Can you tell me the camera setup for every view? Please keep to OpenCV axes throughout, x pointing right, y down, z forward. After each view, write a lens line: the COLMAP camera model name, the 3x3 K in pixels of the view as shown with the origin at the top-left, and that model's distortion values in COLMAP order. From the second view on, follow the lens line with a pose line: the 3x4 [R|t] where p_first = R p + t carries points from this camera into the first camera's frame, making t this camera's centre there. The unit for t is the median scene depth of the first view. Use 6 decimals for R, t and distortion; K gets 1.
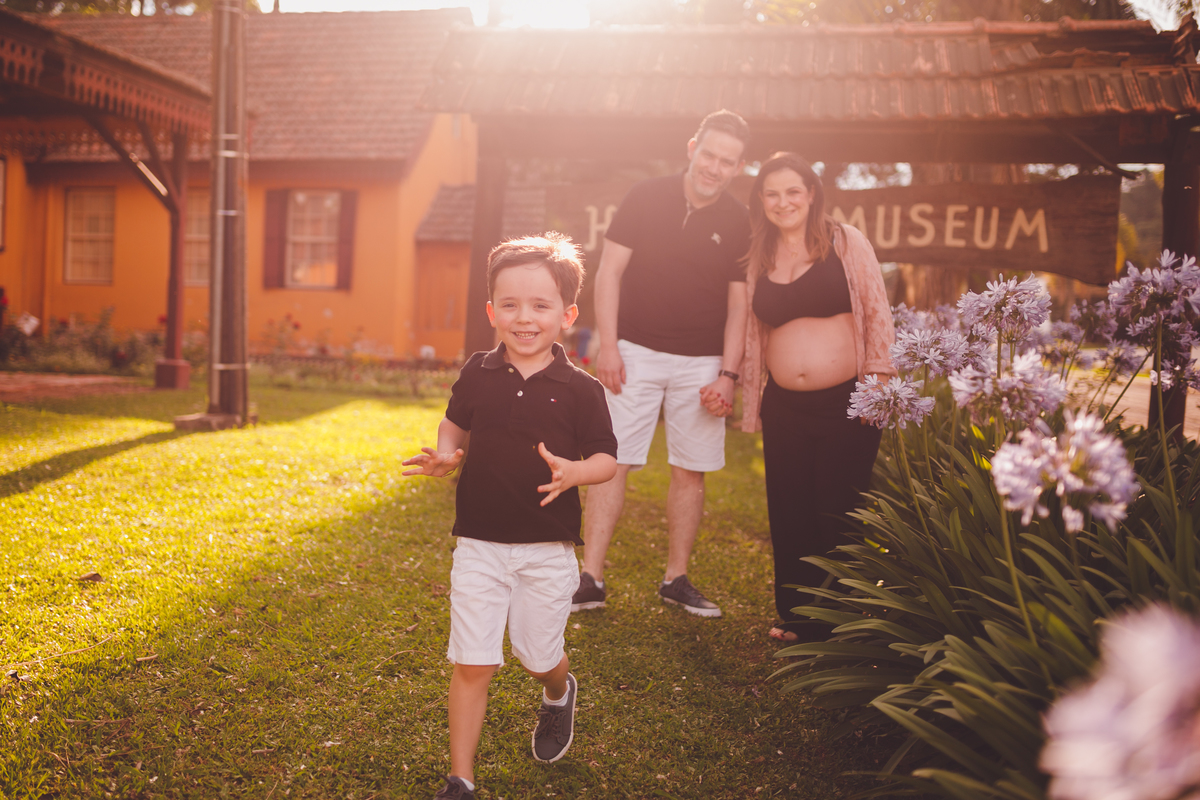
lens RADIAL K [[1276.9, 0, 600.6], [0, 1276.9, 428.1], [0, 0, 1]] dist [-0.133415, 0.151163]
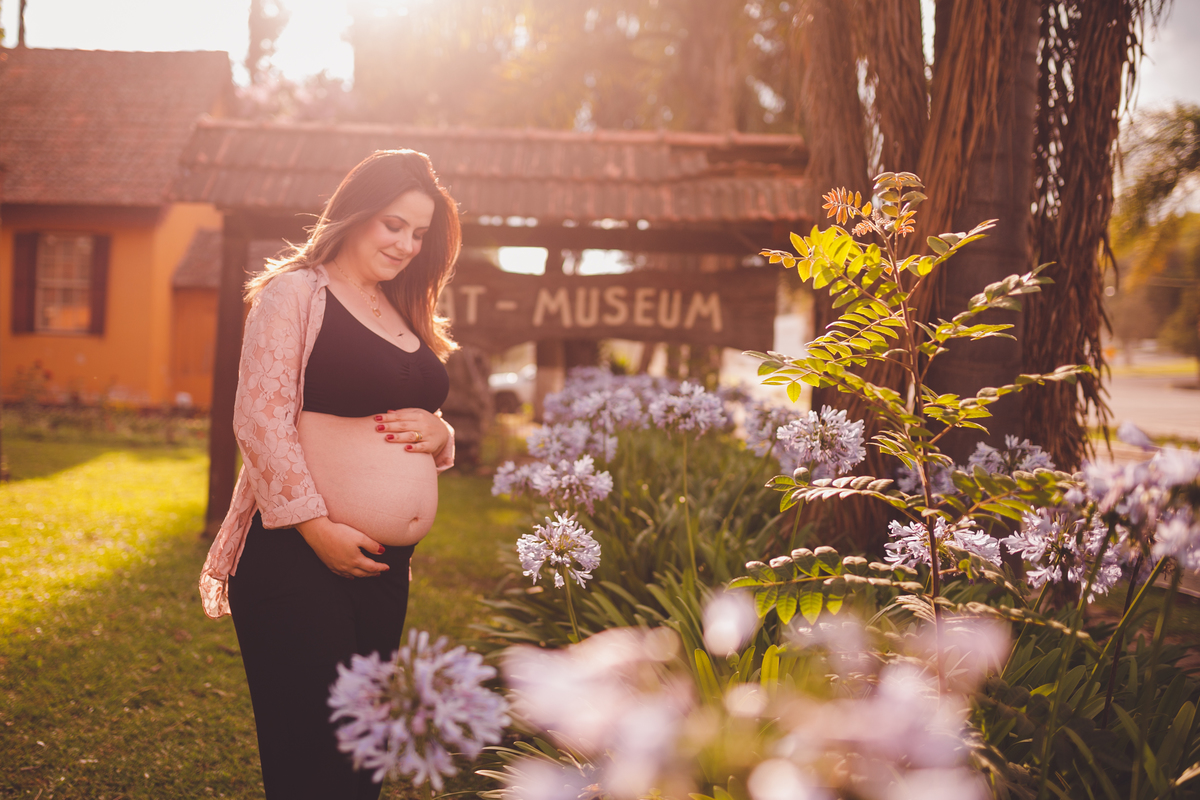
lens RADIAL K [[1276.9, 0, 600.6], [0, 1276.9, 428.1], [0, 0, 1]] dist [-0.133415, 0.151163]
pose [[0.983526, -0.008889, 0.180548, 0.031789], [0.014230, 0.999498, -0.028309, -0.017947], [-0.180206, 0.030412, 0.983159, -0.148901]]
